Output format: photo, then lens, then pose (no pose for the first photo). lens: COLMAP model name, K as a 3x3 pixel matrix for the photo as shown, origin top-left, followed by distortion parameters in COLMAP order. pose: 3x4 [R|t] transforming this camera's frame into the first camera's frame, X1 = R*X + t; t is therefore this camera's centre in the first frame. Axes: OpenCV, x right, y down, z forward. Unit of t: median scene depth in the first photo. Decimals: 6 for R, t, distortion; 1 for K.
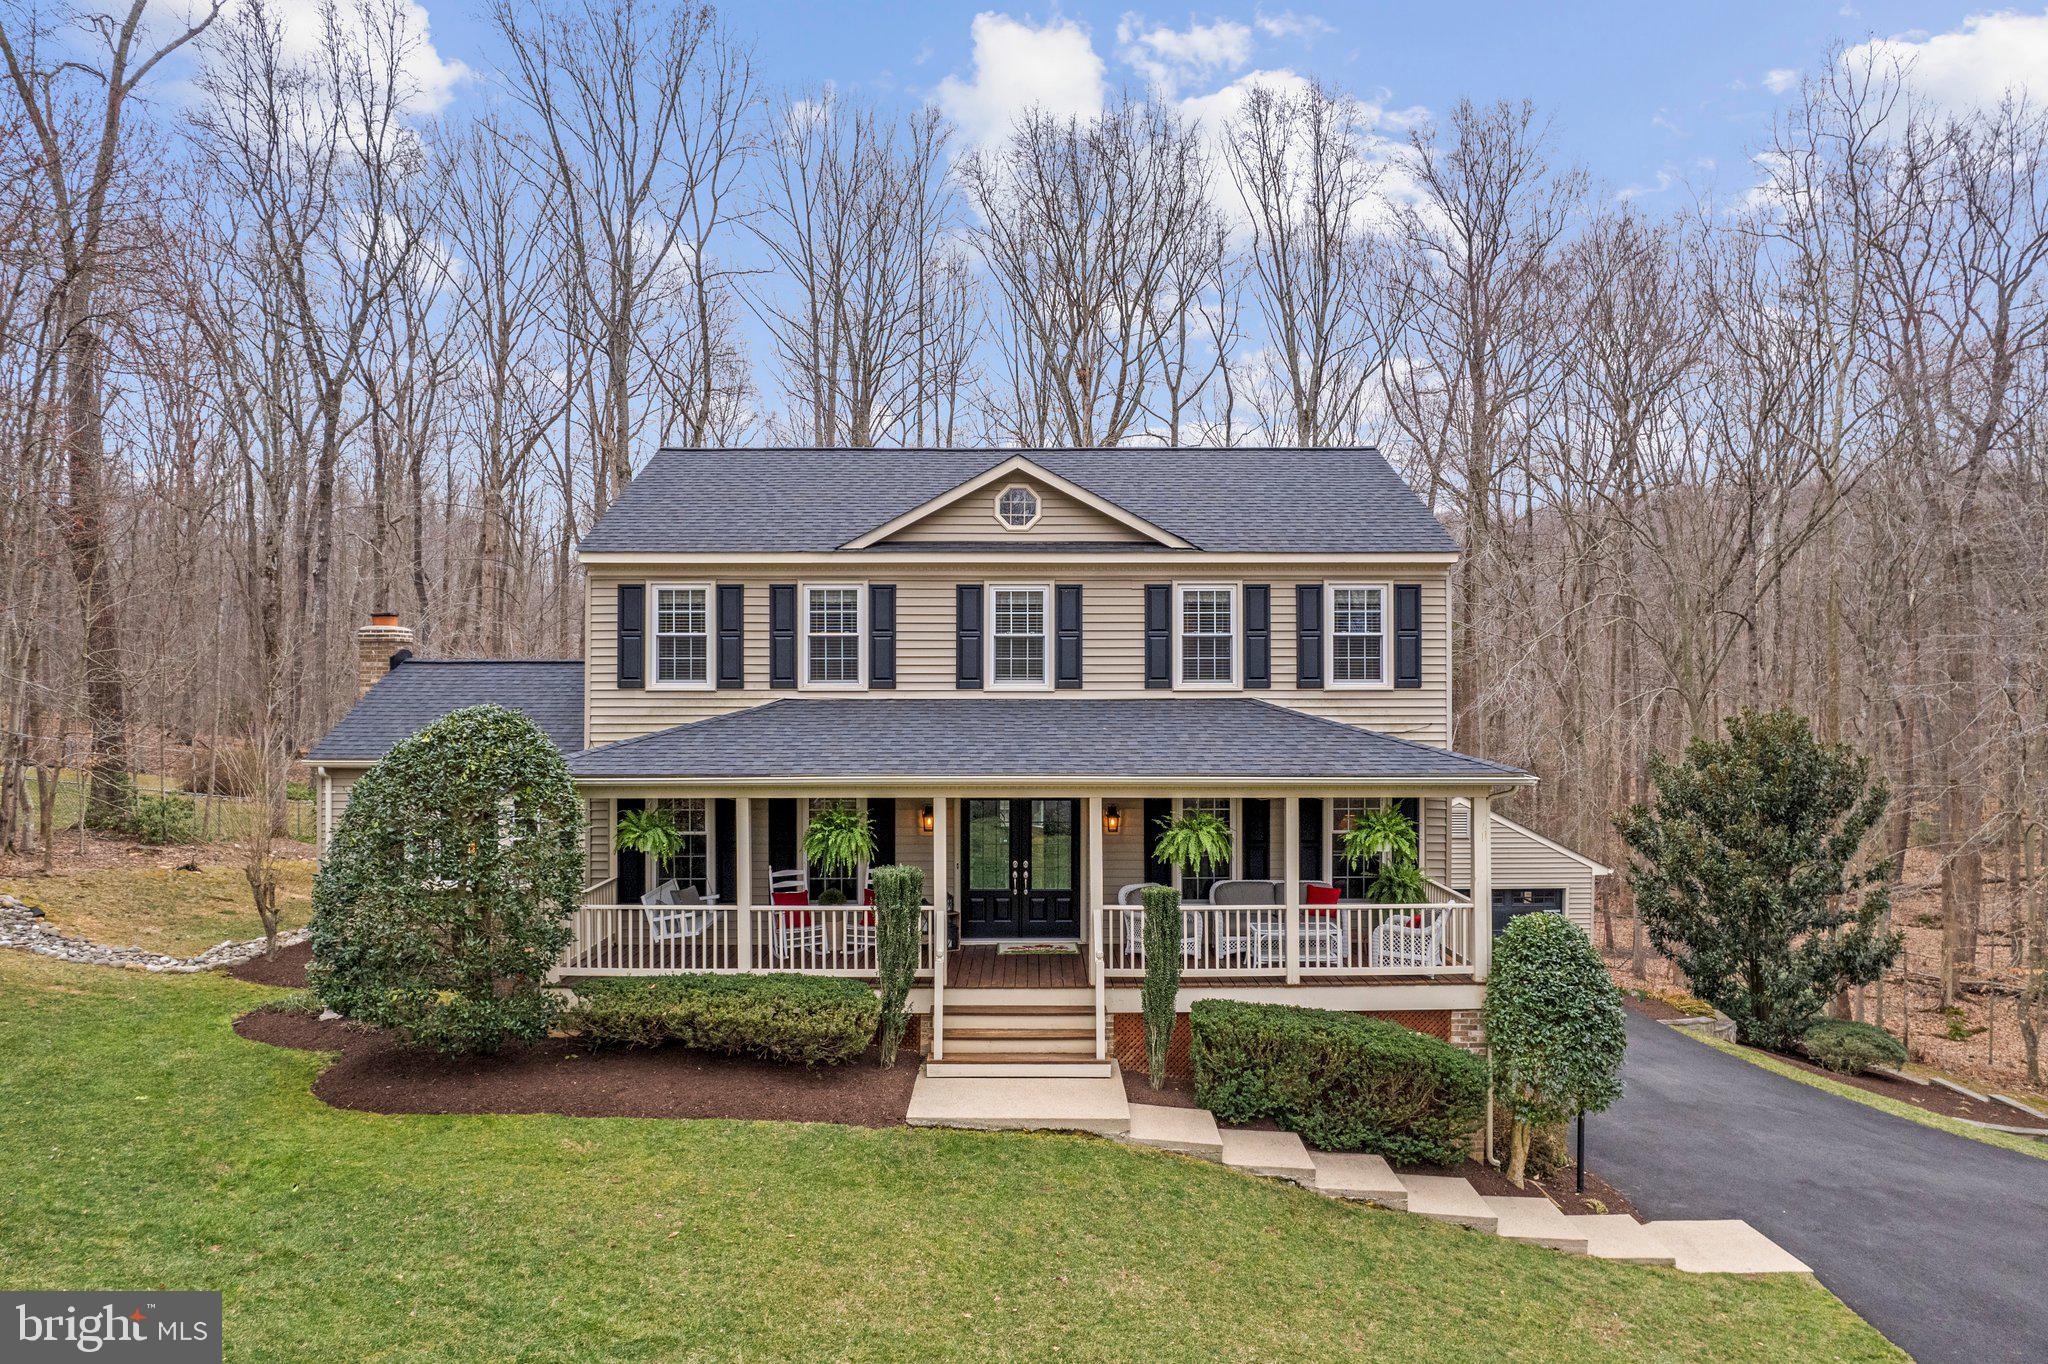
lens RADIAL K [[1348.7, 0, 1024.2], [0, 1348.7, 668.7], [0, 0, 1]] dist [-0.059858, 0.045842]
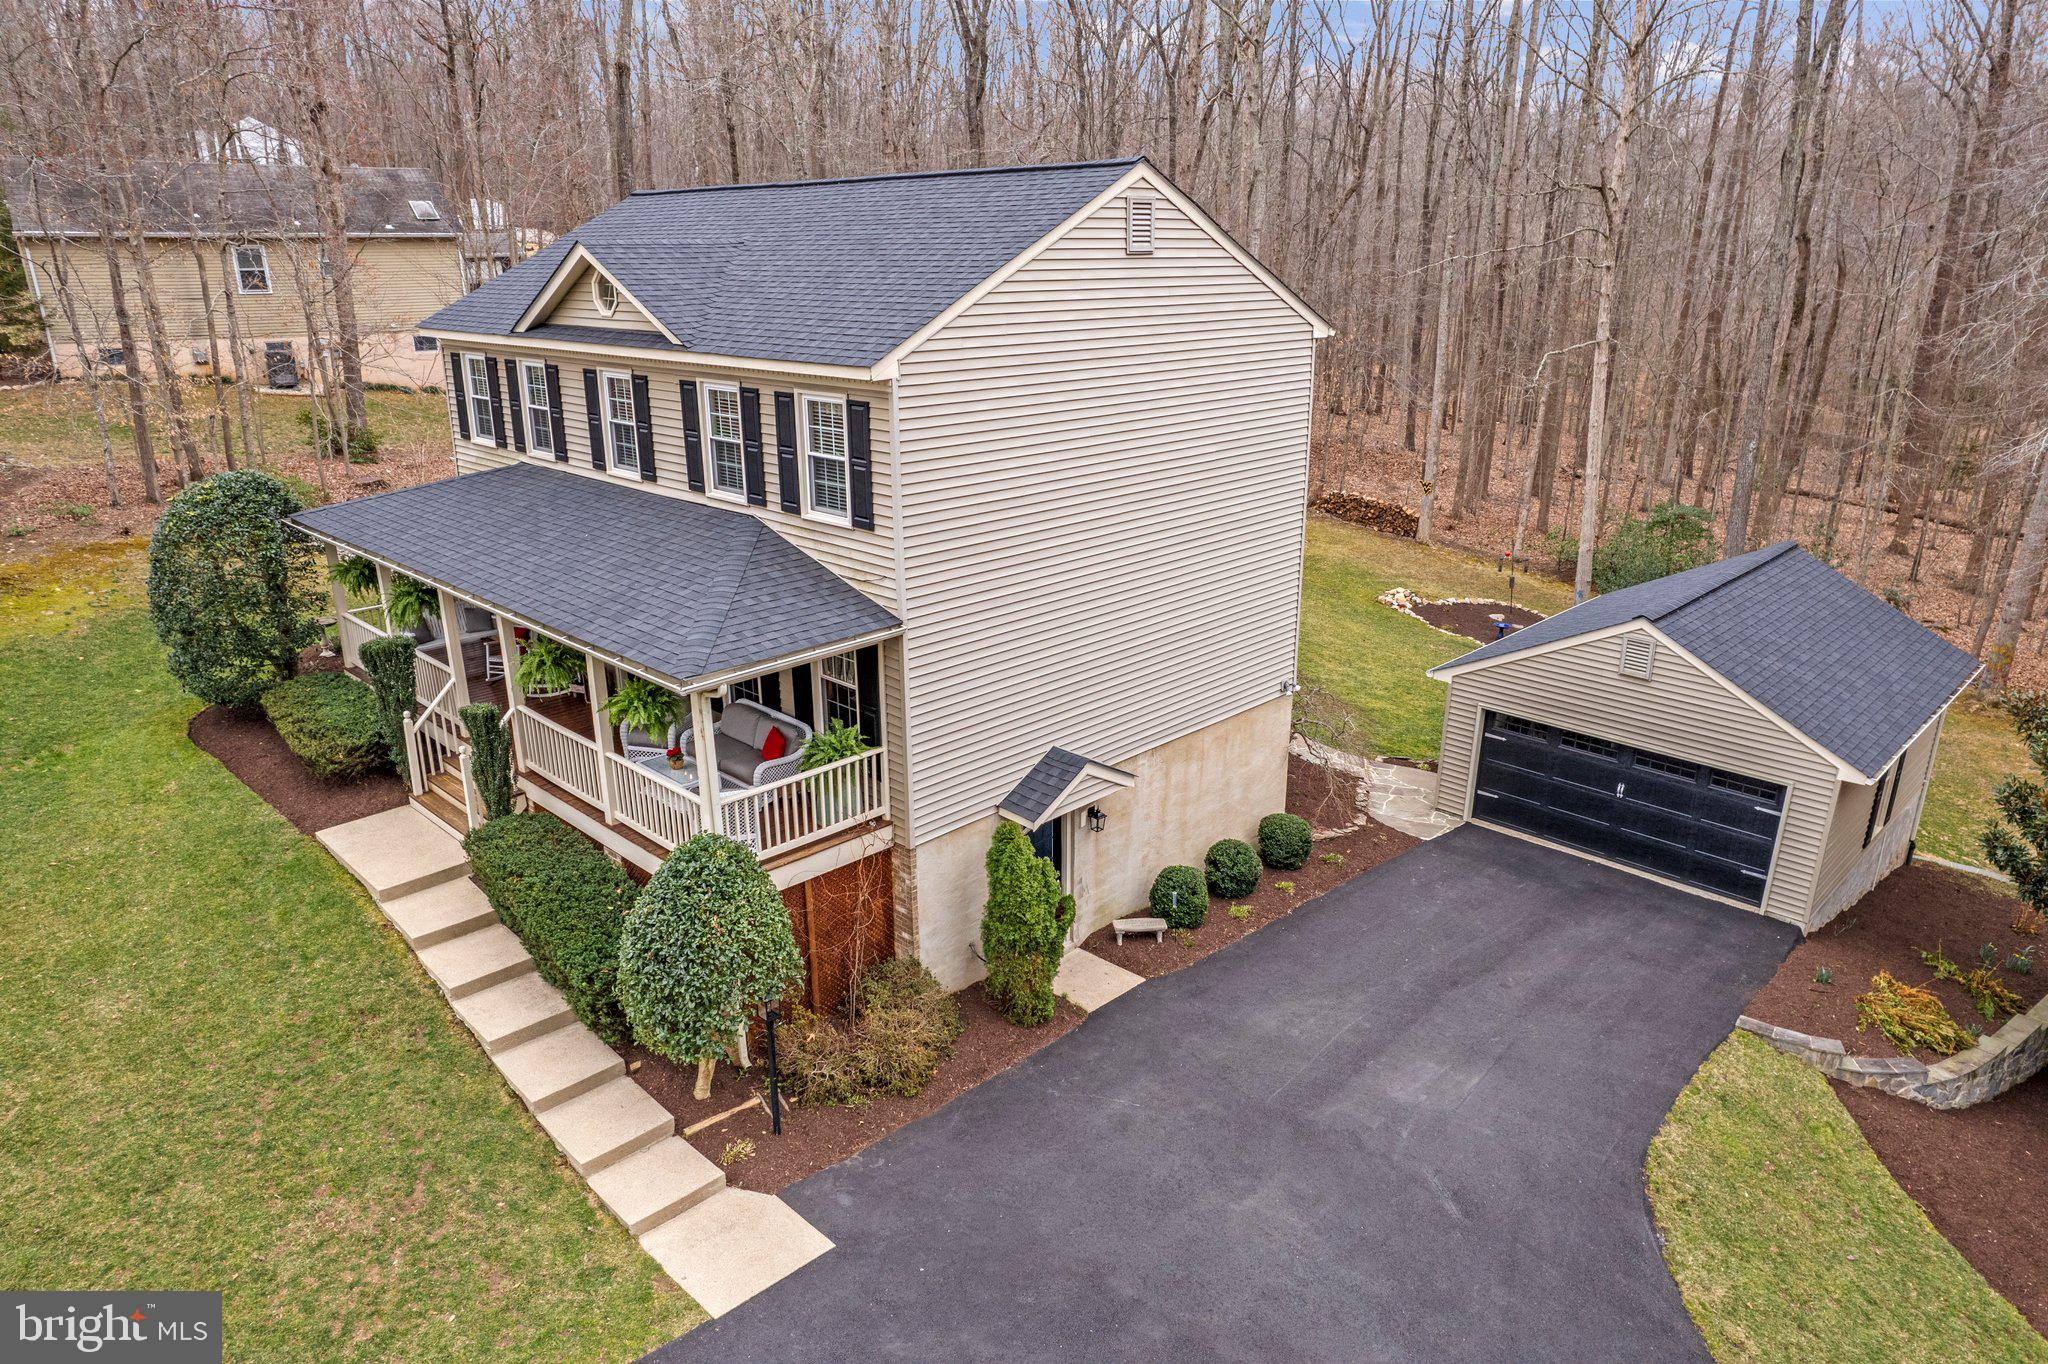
lens RADIAL K [[1348.7, 0, 1002.2], [0, 1348.7, 667.5], [0, 0, 1]] dist [-0.059858, 0.045842]
pose [[0.697374, 0.215044, -0.683685, 0.928897], [0.013579, 0.949790, 0.312594, -0.161883], [0.716579, -0.227279, 0.659438, 0.499402]]
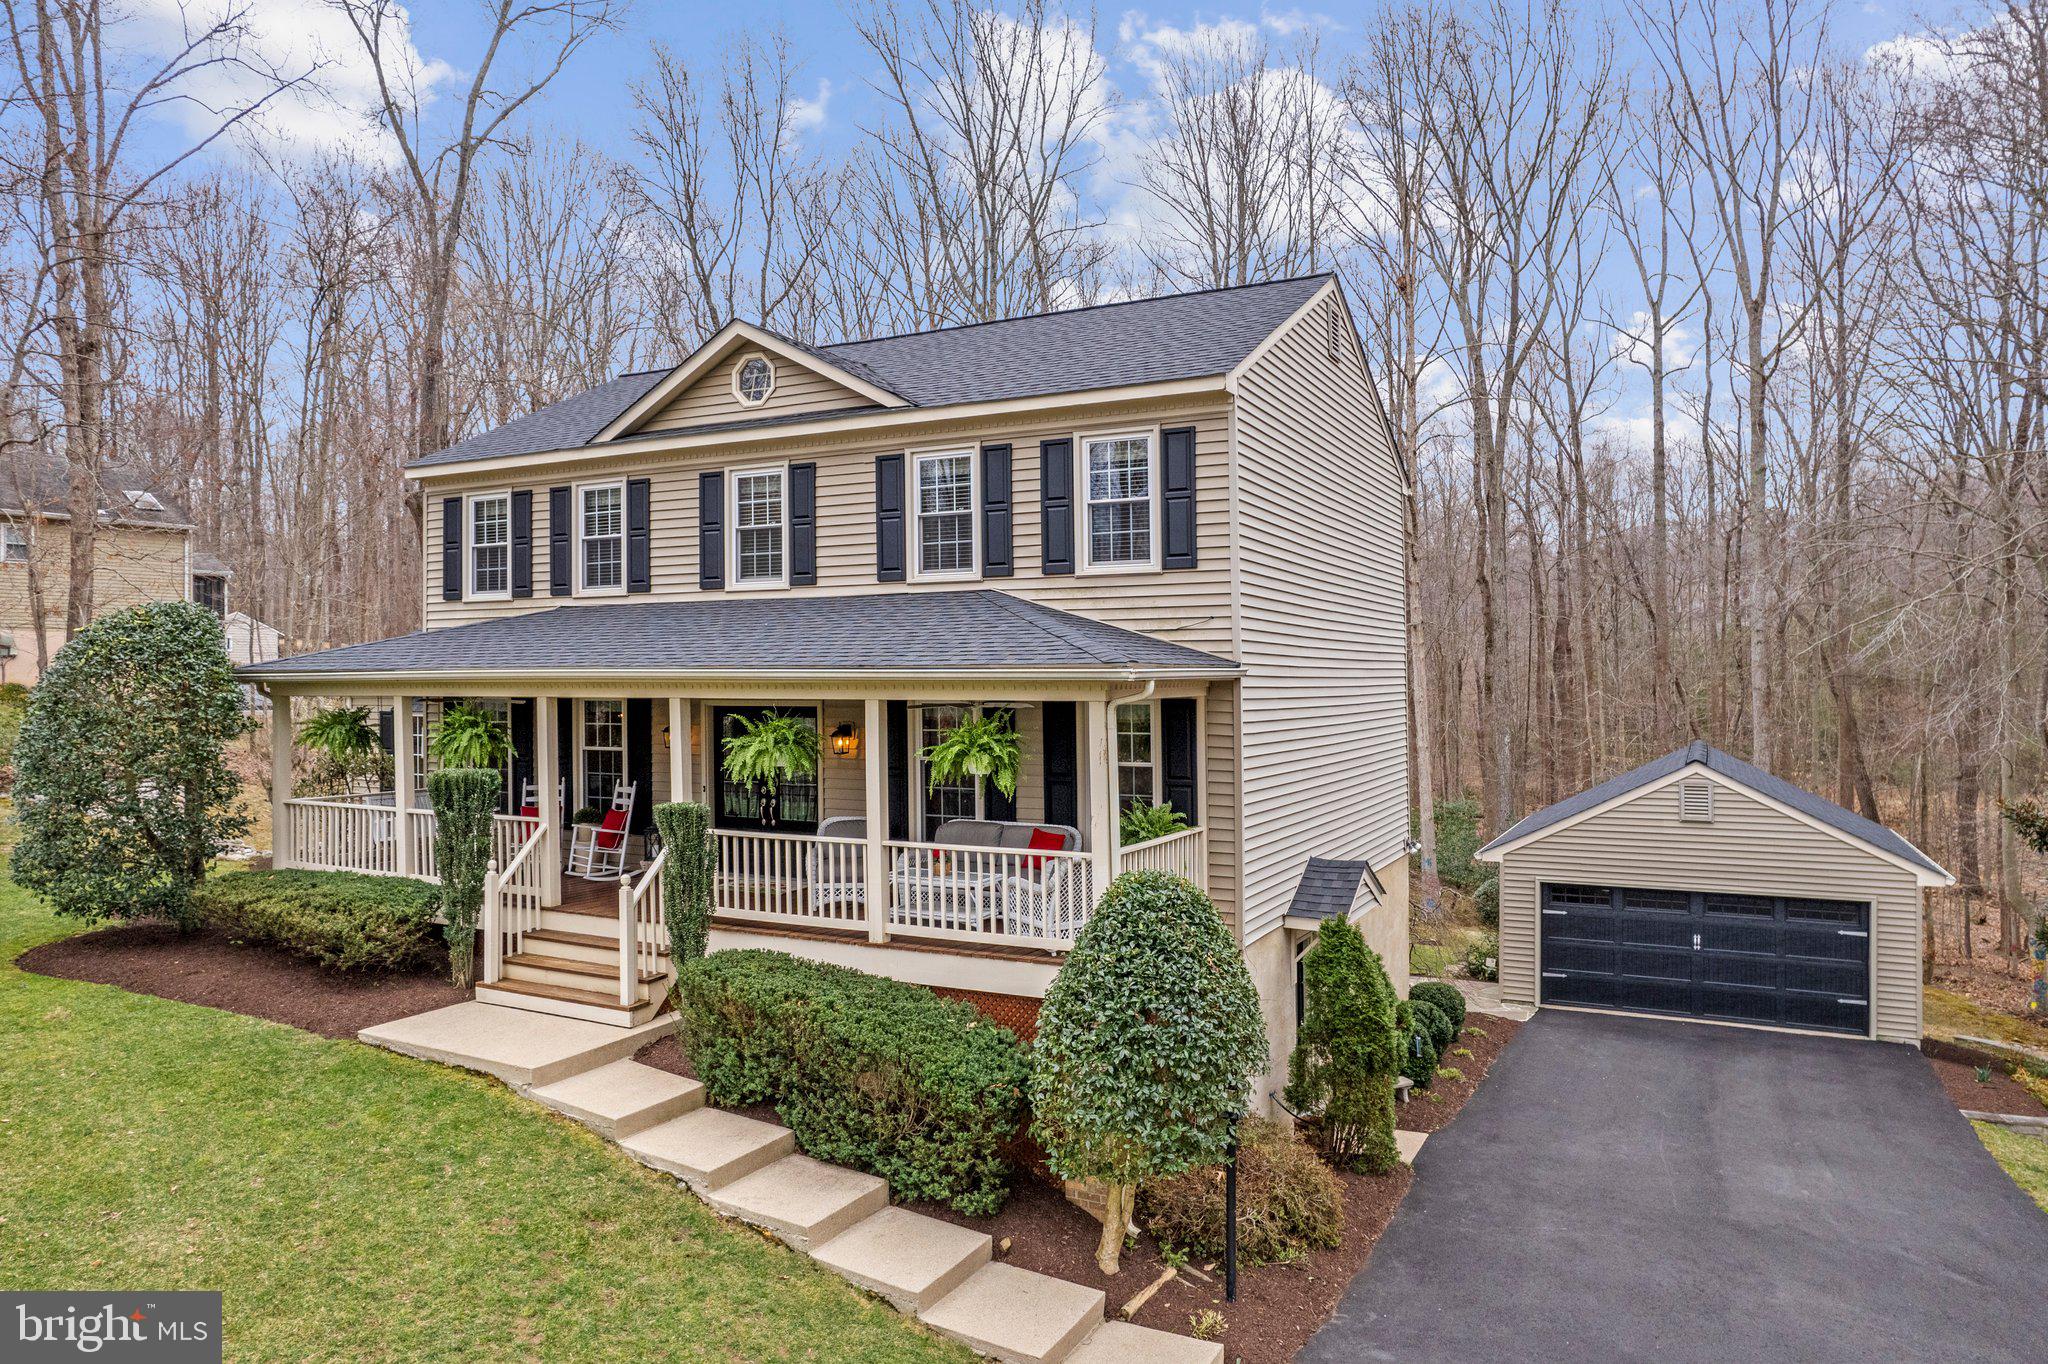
lens RADIAL K [[1348.7, 0, 1010.7], [0, 1348.7, 646.5], [0, 0, 1]] dist [-0.059858, 0.045842]
pose [[0.883377, -0.012518, -0.468496, 0.548946], [0.004952, 0.999837, -0.017379, 0.069044], [0.468637, 0.013032, 0.883294, 0.309497]]
